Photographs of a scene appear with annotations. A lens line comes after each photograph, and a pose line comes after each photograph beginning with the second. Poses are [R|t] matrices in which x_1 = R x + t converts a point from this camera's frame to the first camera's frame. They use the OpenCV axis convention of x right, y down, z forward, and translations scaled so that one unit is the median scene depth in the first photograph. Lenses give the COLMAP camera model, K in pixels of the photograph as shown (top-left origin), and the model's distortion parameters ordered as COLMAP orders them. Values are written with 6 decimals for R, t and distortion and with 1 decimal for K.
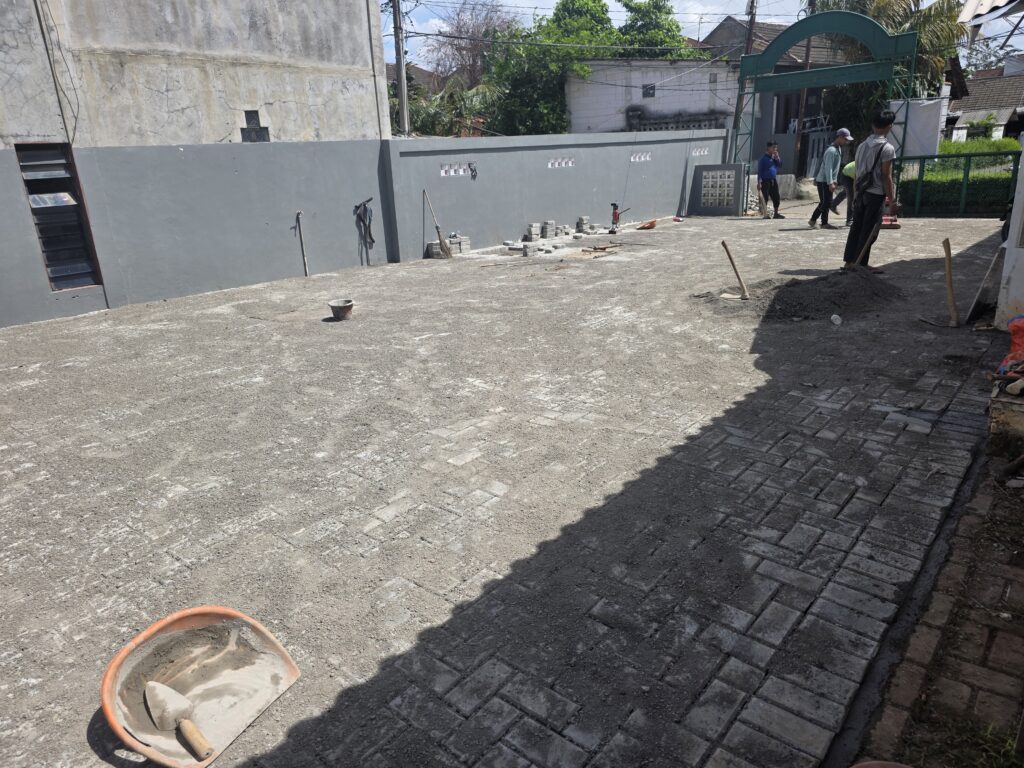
lens RADIAL K [[683.6, 0, 507.4], [0, 683.6, 381.5], [0, 0, 1]] dist [0.073607, -0.070799]
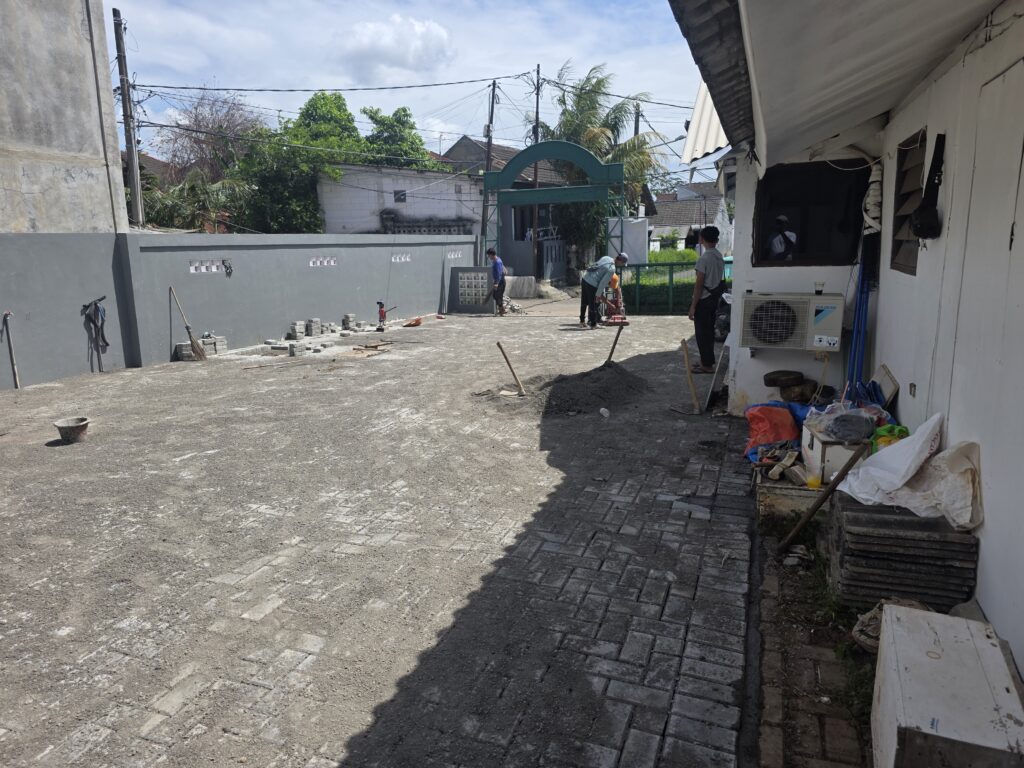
lens RADIAL K [[683.6, 0, 507.4], [0, 683.6, 381.5], [0, 0, 1]] dist [0.073607, -0.070799]
pose [[0.940043, -0.038056, 0.338925, -0.025742], [0.082208, 0.989738, -0.116881, -0.018249], [-0.330999, 0.137735, 0.933525, 0.027149]]
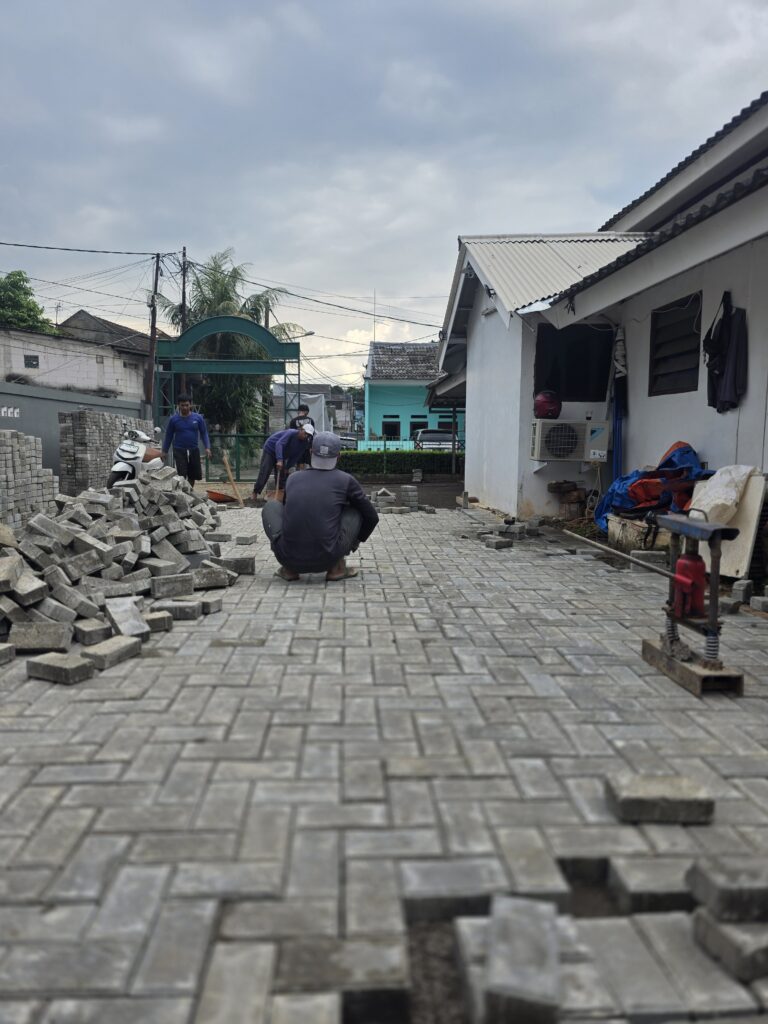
lens RADIAL K [[683.6, 0, 384.0], [0, 683.6, 512.0], [0, 0, 1]] dist [0.073607, -0.070799]
pose [[0.724208, -0.014614, 0.689426, -0.368722], [0.170742, 0.972444, -0.158742, 0.068644], [-0.668109, 0.232676, 0.706747, 0.133010]]
